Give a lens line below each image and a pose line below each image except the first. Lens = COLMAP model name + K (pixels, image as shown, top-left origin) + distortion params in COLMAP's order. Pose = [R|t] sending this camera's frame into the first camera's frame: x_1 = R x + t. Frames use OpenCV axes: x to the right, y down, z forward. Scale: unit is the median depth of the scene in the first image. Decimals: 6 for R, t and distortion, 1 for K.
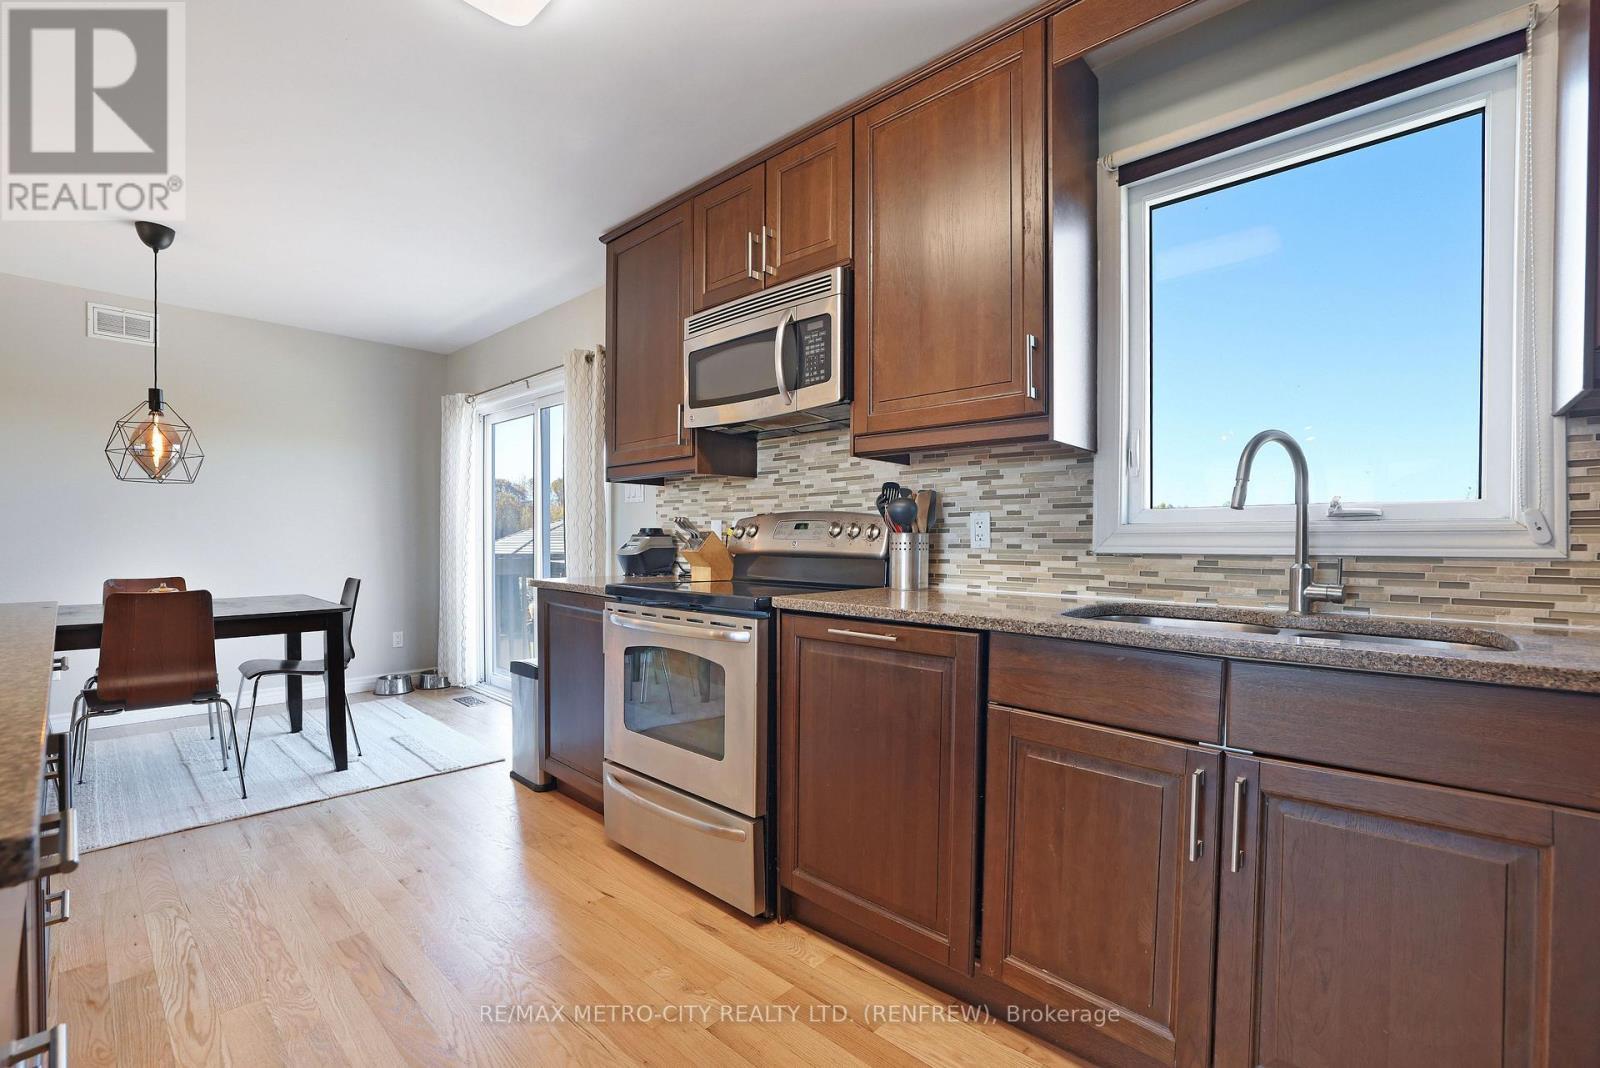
lens RADIAL K [[698.9, 0, 802.7], [0, 698.9, 556.7], [0, 0, 1]] dist [-0.043073, 0.013536]
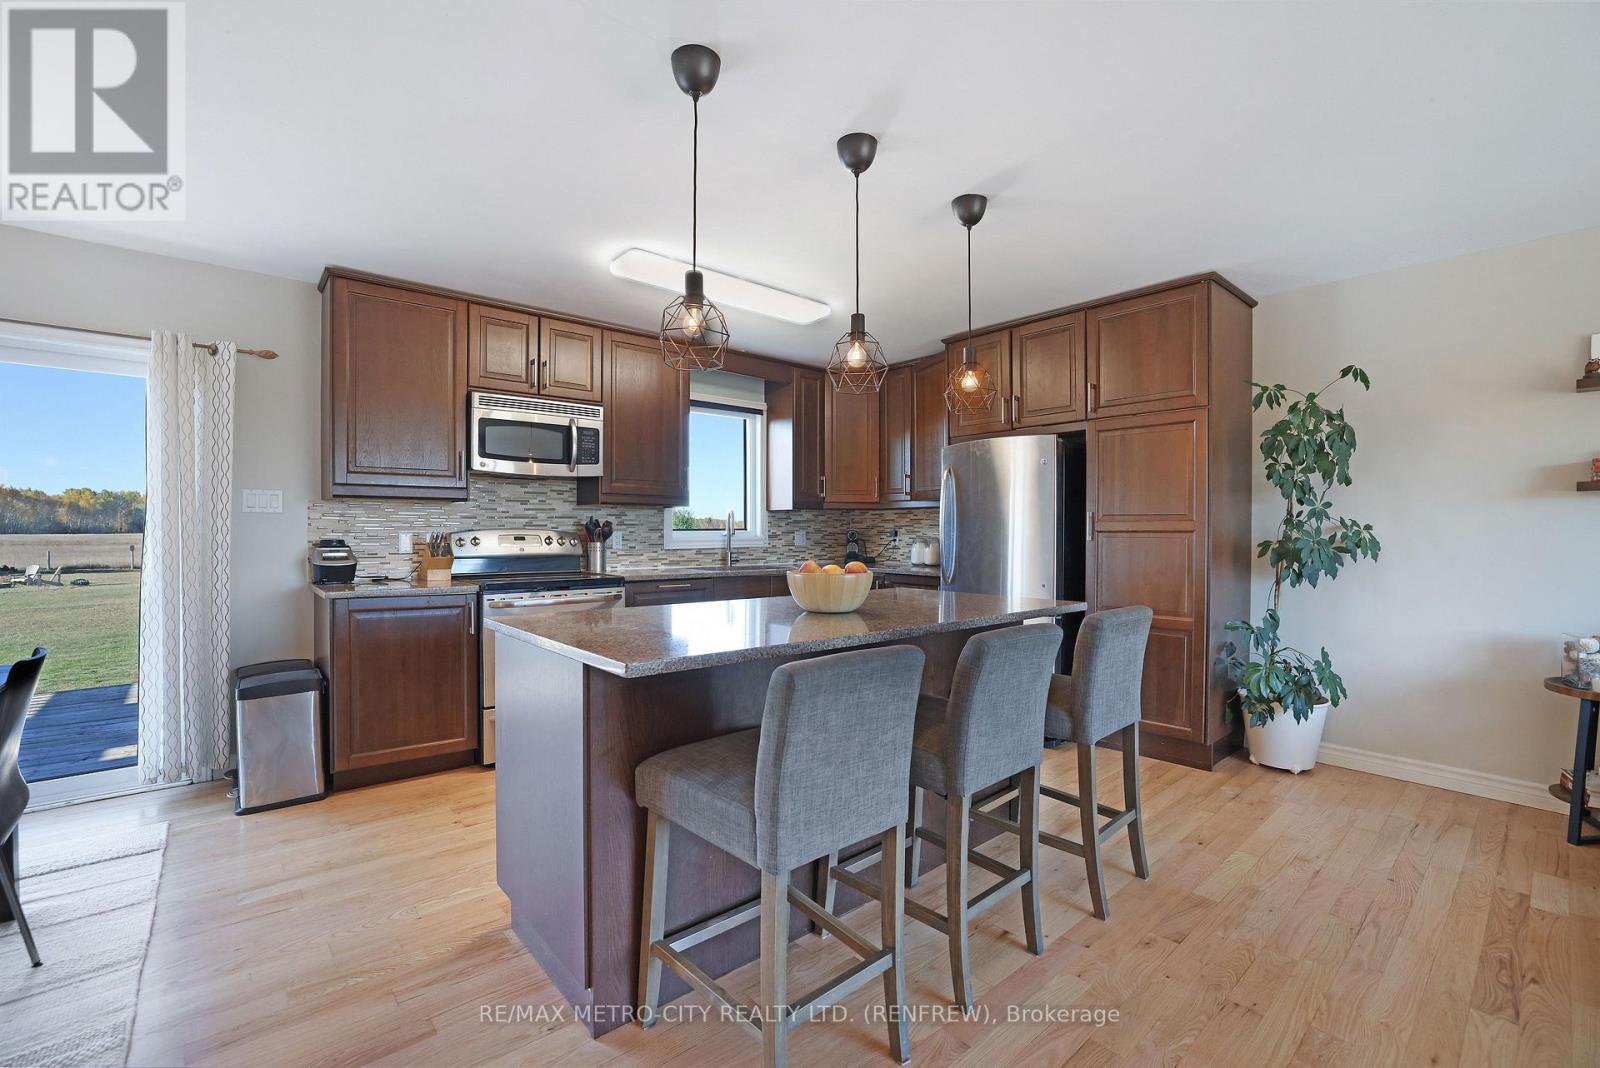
lens RADIAL K [[682.6, 0, 788.9], [0, 682.6, 534.1], [0, 0, 1]] dist [-0.048927, 0.016556]
pose [[0.114598, -0.008501, 0.993376, -1.655608], [0.025515, 0.999659, 0.005612, -0.052926], [-0.993084, 0.024703, 0.114776, 0.249313]]
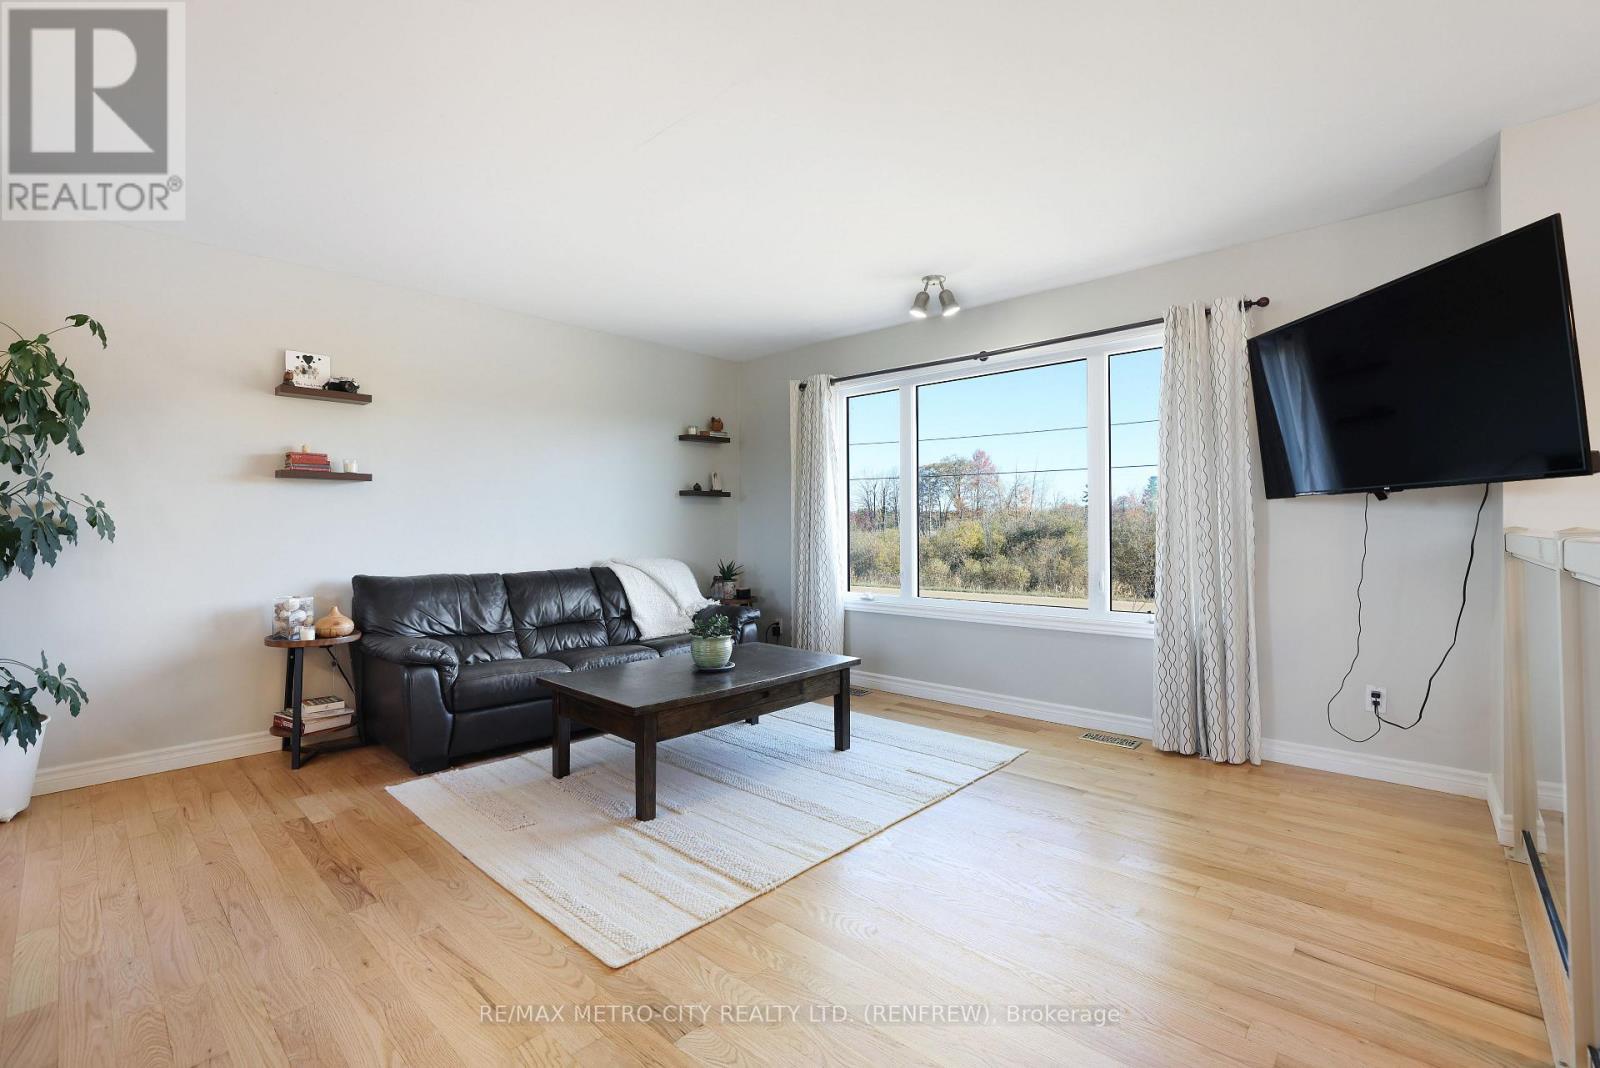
lens RADIAL K [[696.8, 0, 796.8], [0, 696.8, 528.5], [0, 0, 1]] dist [-0.044600, 0.014309]
pose [[-0.999994, -0.002490, -0.002302, -1.416916], [-0.002558, 0.999545, 0.030041, -0.023838], [0.002227, 0.030047, -0.999546, 0.455118]]
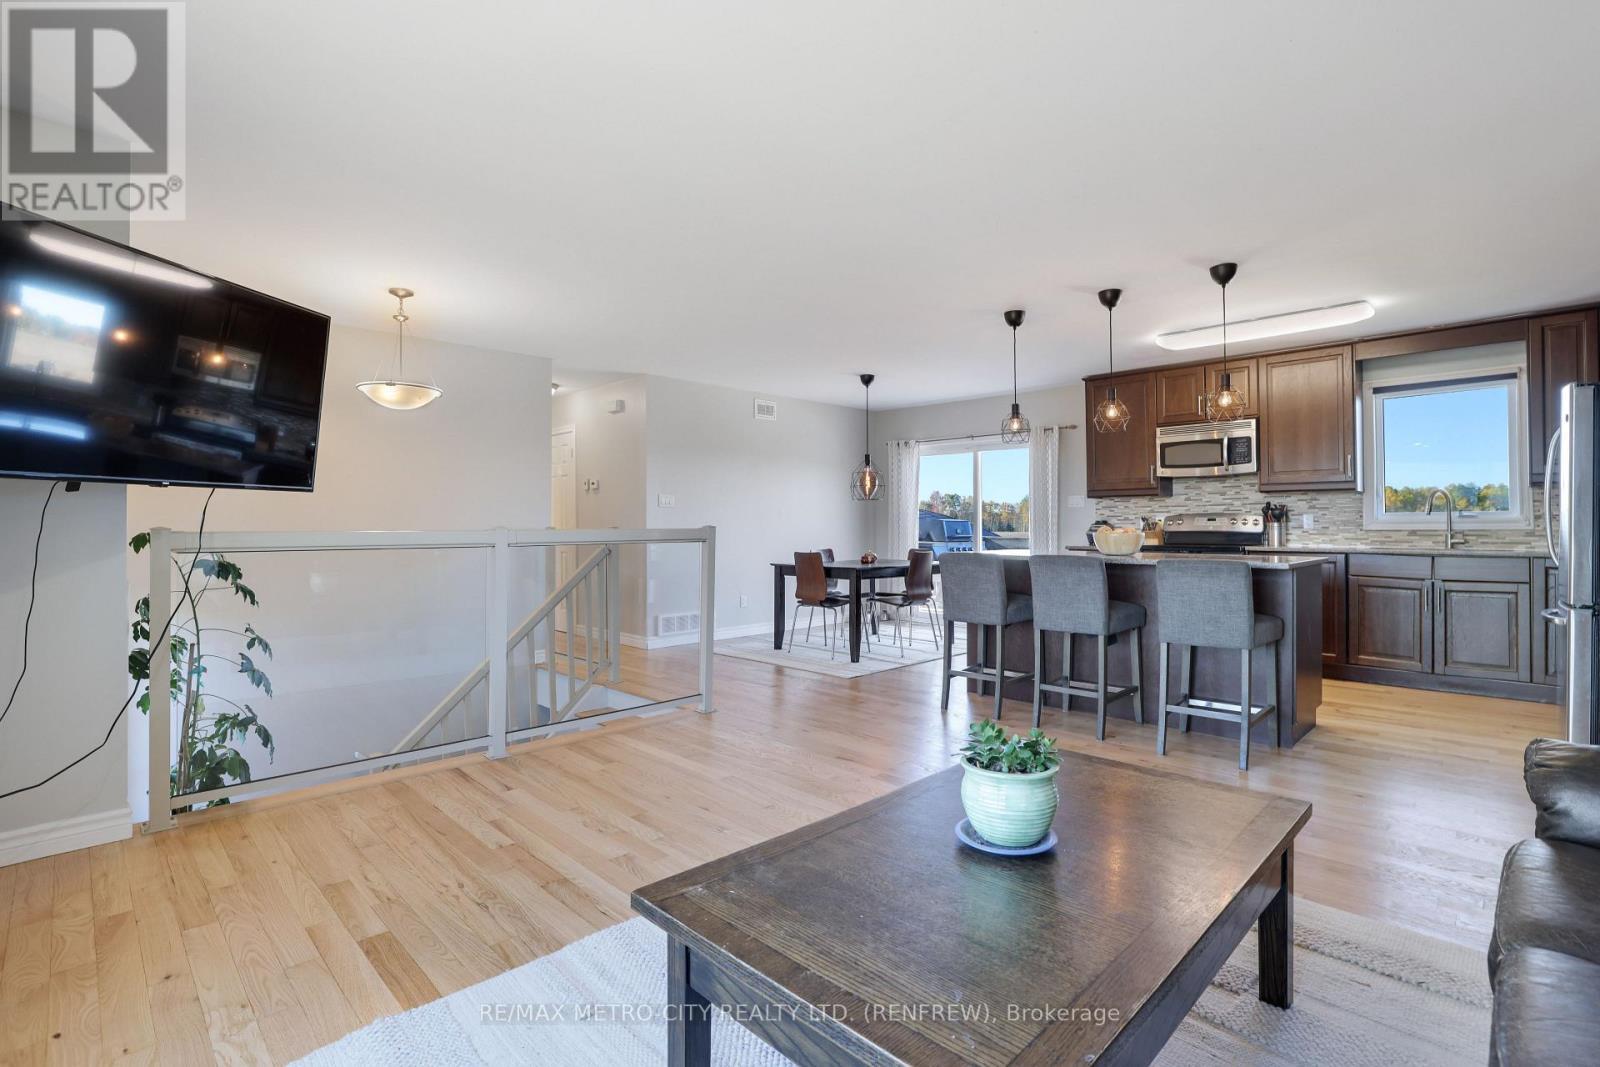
lens RADIAL K [[760.5, 0, 796.2], [0, 760.5, 524.3], [0, 0, 1]] dist [-0.042051, 0.018643]
pose [[0.999002, -0.007876, -0.043959, -1.401983], [0.006602, 0.999556, -0.029072, 0.036918], [0.044168, 0.028752, 0.998610, -1.683251]]
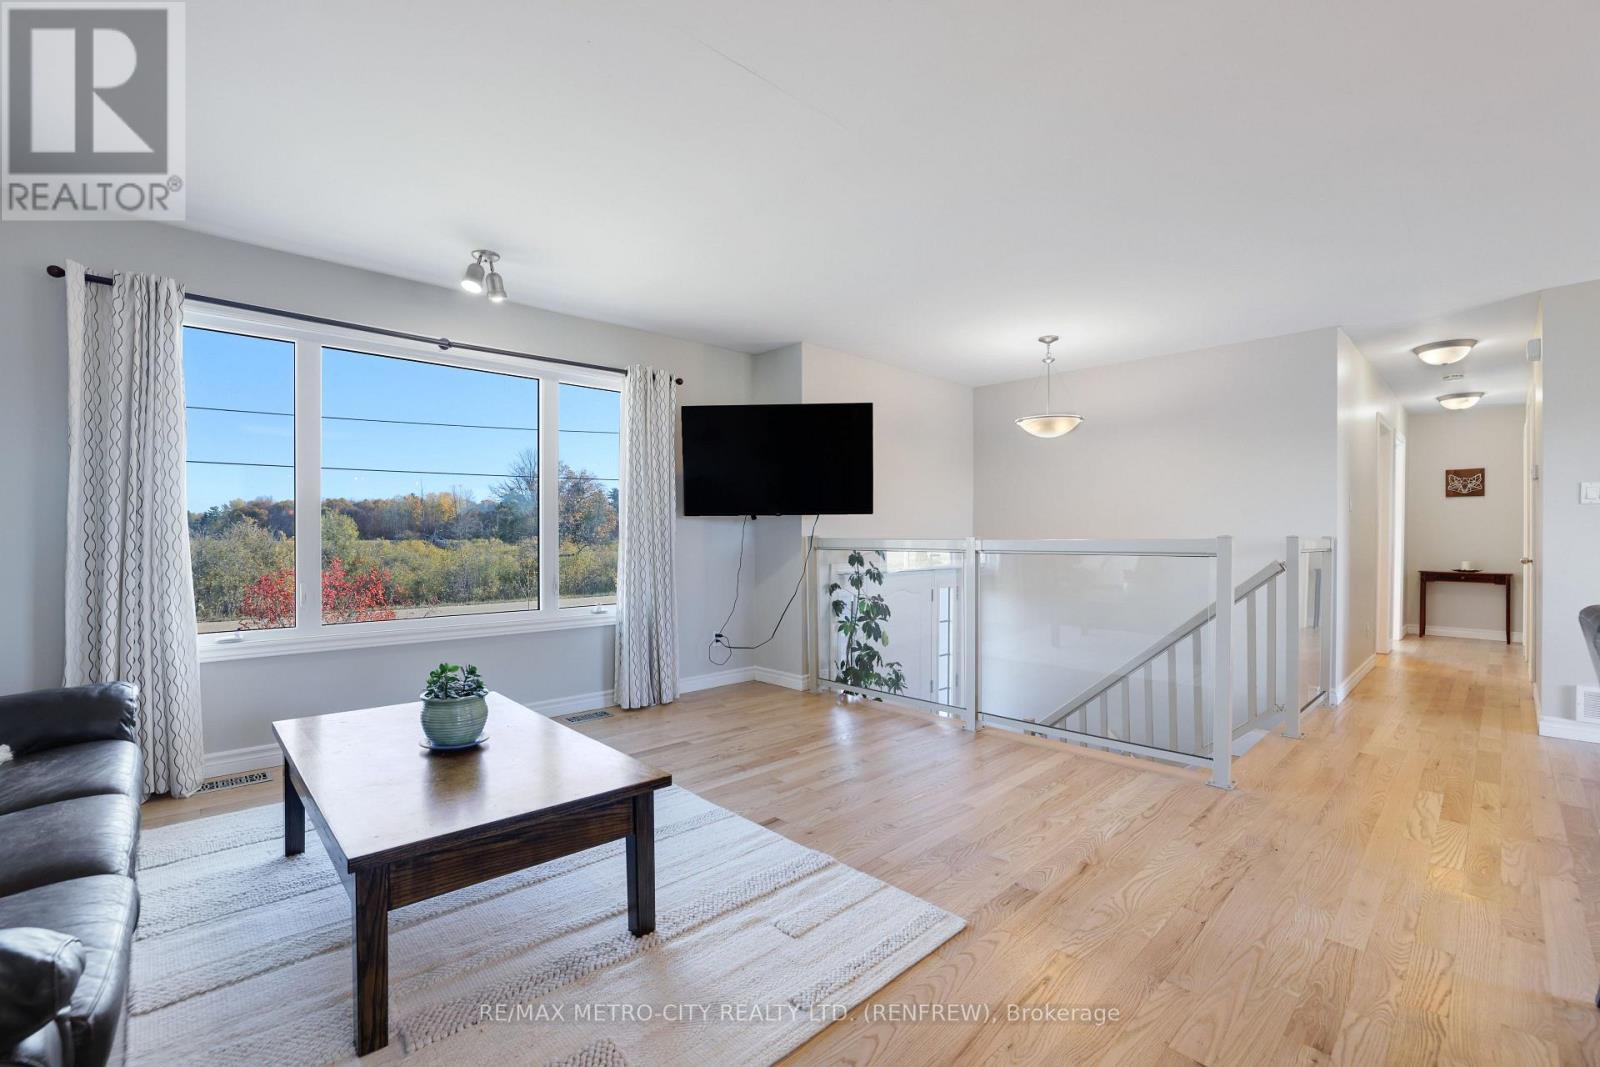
lens RADIAL K [[692.0, 0, 771.6], [0, 692.0, 532.2], [0, 0, 1]] dist [-0.044684, 0.012465]
pose [[-0.092179, -0.009372, -0.995698, -0.344881], [-0.029940, 0.999530, -0.006637, 0.010590], [0.995292, 0.029200, -0.092416, -0.467305]]
